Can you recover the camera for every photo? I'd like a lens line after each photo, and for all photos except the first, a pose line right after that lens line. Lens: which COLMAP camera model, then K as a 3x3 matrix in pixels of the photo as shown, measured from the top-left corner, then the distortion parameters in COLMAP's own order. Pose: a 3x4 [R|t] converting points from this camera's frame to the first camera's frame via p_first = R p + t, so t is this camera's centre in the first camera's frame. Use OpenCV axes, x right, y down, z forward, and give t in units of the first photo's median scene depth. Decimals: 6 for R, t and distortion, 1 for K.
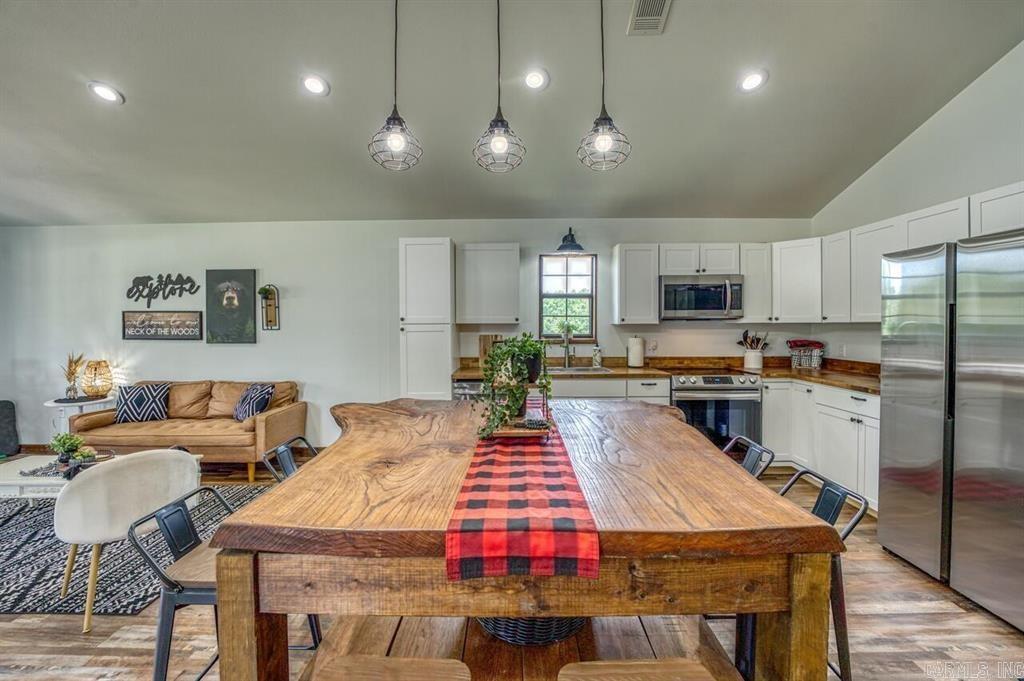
lens RADIAL K [[428.1, 0, 508.9], [0, 428.1, 329.8], [0, 0, 1]] dist [-0.019380, 0.000507]
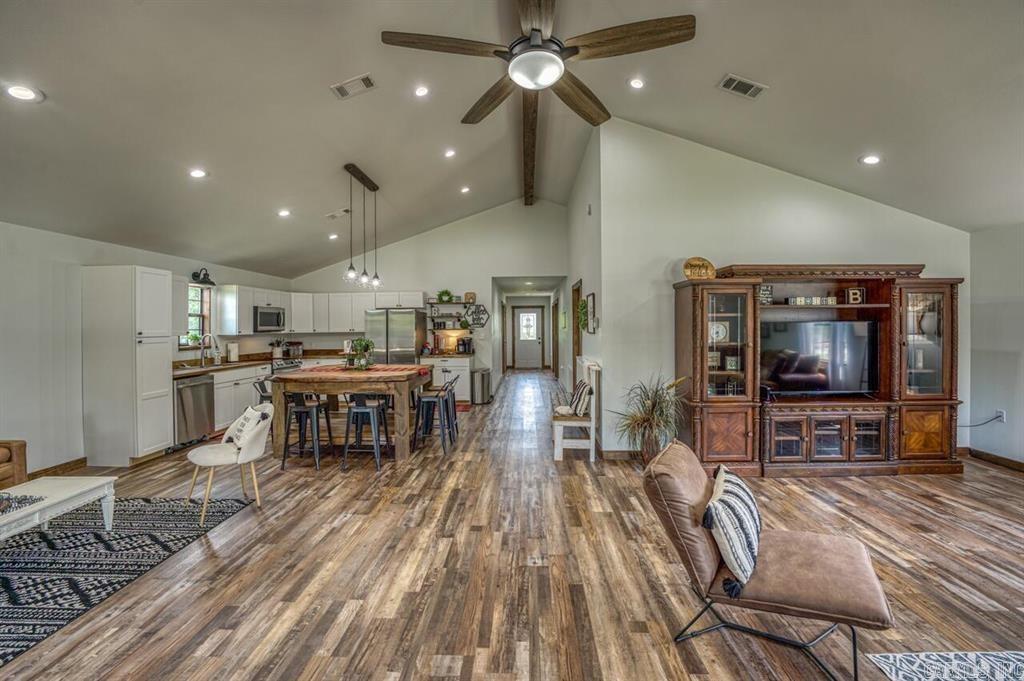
lens RADIAL K [[418.5, 0, 527.1], [0, 418.5, 321.3], [0, 0, 1]] dist [-0.025743, 0.003146]
pose [[-0.020889, 0.018247, 0.999615, -1.235542], [0.032975, 0.999302, -0.017552, 0.000057], [-0.999238, 0.032596, -0.021476, -0.054810]]
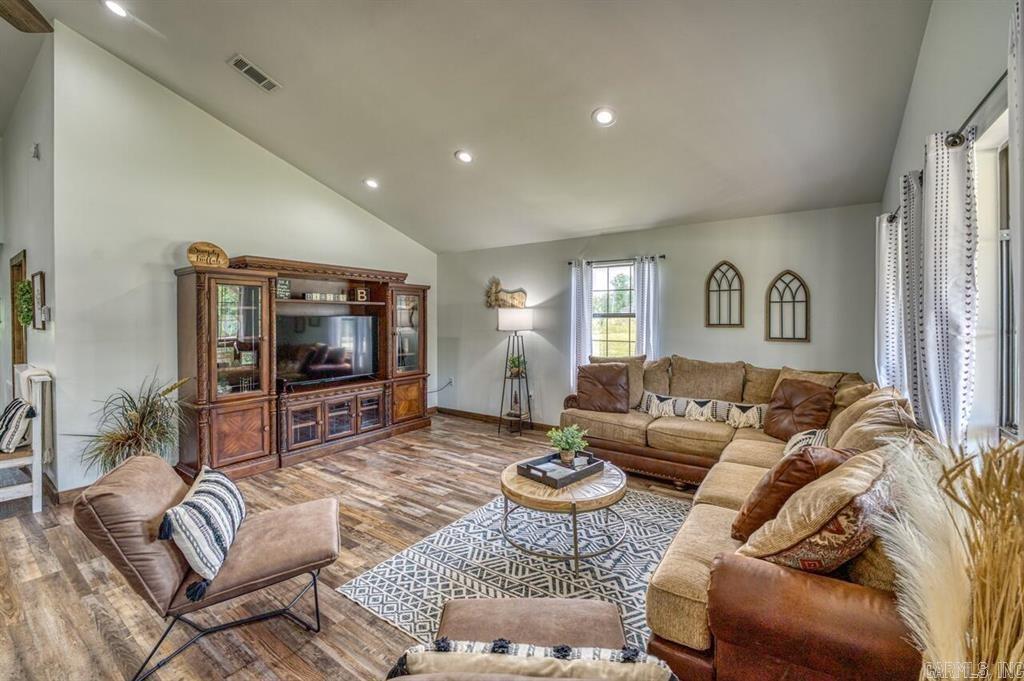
lens RADIAL K [[418.5, 0, 527.1], [0, 418.5, 321.3], [0, 0, 1]] dist [-0.025743, 0.003146]
pose [[-0.842265, 0.007281, 0.539015, -1.301106], [0.022650, 0.999504, 0.021892, 0.007907], [-0.538588, 0.030647, -0.842012, -0.109901]]
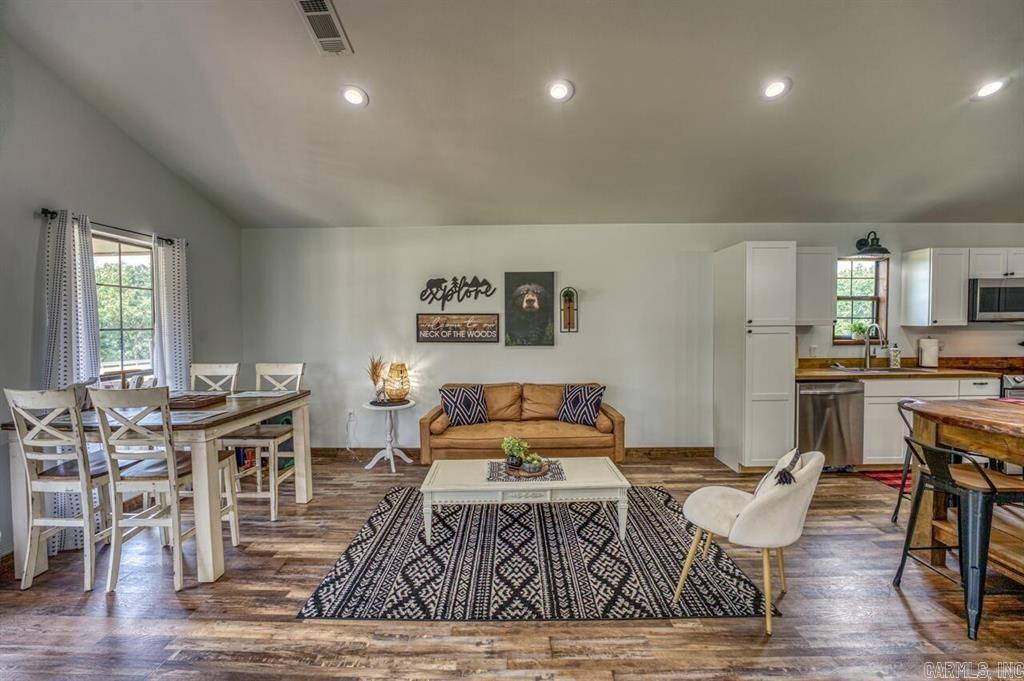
lens RADIAL K [[413.4, 0, 506.2], [0, 413.4, 337.7], [0, 0, 1]] dist [-0.024118, 0.000443]
pose [[0.999995, -0.002577, -0.002016, -0.713783], [0.002595, 0.999959, 0.008685, 0.004569], [0.001994, -0.008690, 0.999960, 0.024312]]
